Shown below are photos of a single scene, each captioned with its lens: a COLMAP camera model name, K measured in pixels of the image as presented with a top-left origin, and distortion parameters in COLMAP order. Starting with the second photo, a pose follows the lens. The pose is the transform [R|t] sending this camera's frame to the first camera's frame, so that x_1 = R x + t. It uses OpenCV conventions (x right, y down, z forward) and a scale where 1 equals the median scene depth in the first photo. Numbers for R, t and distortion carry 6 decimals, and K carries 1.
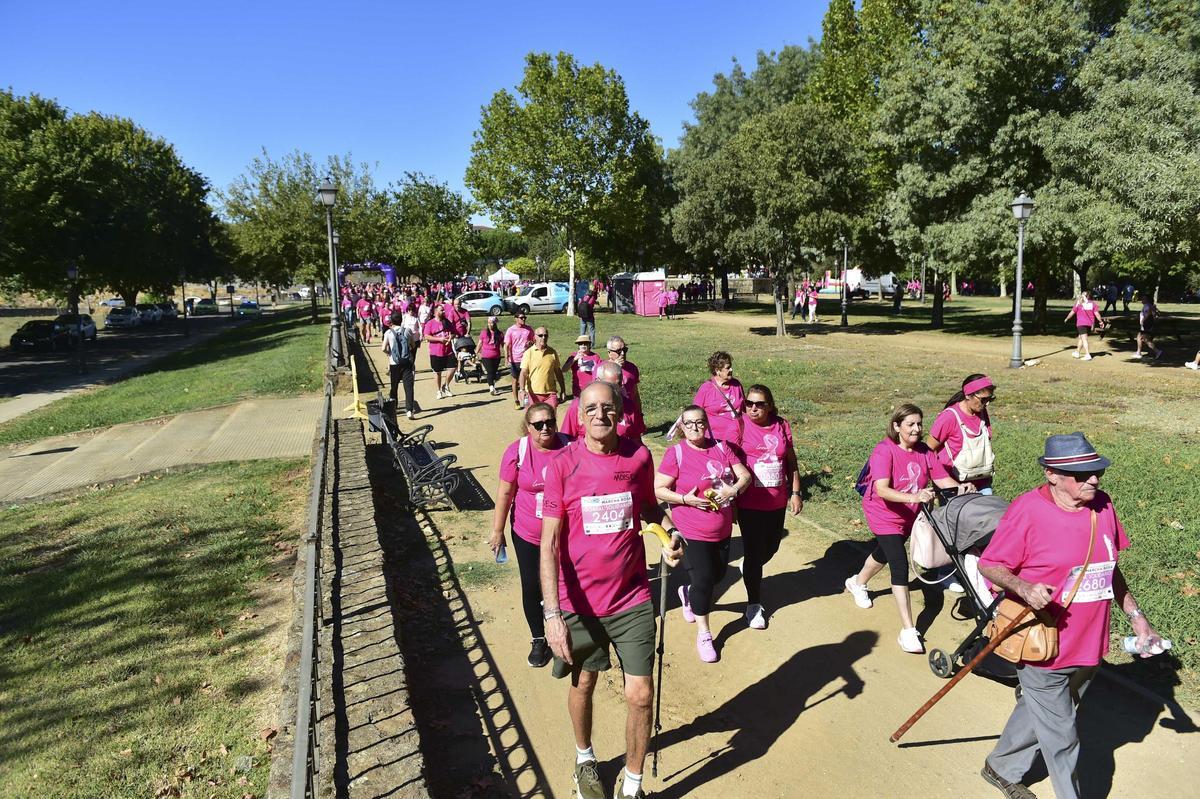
lens RADIAL K [[847.6, 0, 600.0], [0, 847.6, 399.5], [0, 0, 1]] dist [-0.007720, -0.001394]
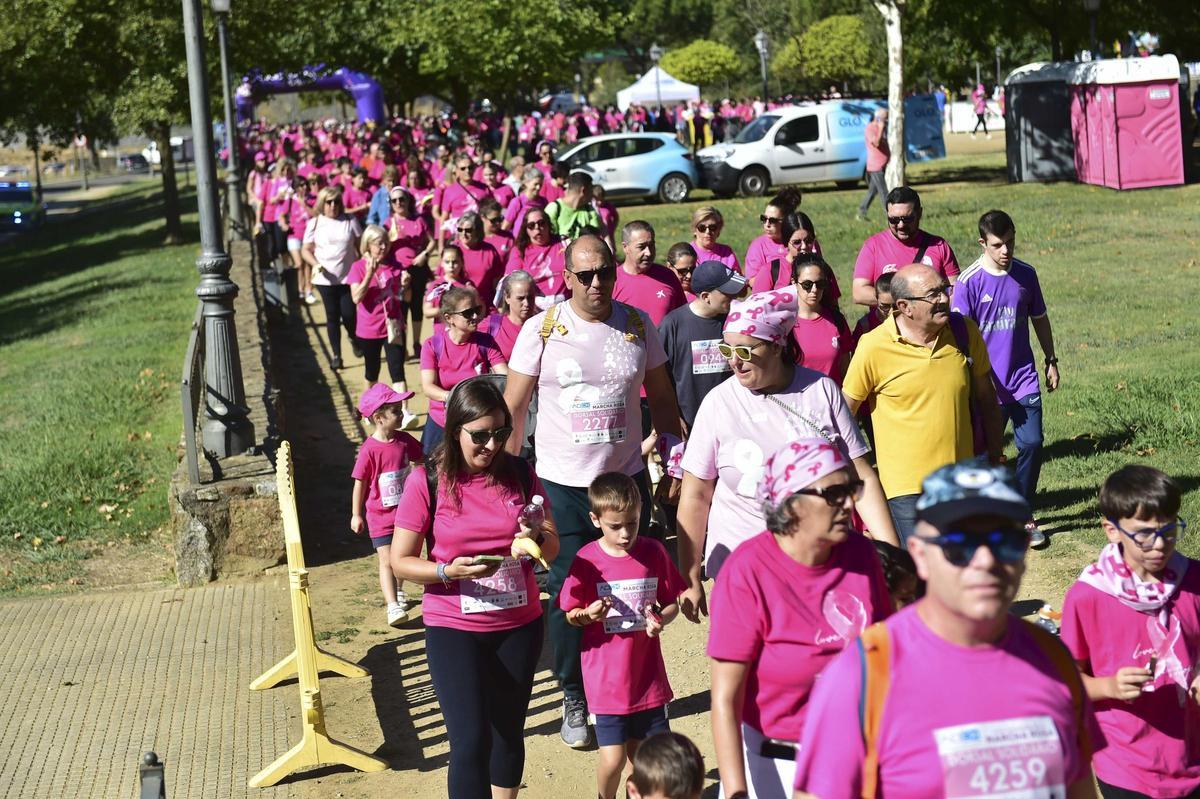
lens RADIAL K [[2027.0, 0, 600.0], [0, 2027.0, 399.5], [0, 0, 1]] dist [-0.013611, 0.050936]
pose [[0.991663, -0.022453, -0.126888, -0.048786], [0.023424, 0.999707, 0.006170, -0.023563], [0.126713, -0.009091, 0.991898, 0.166245]]
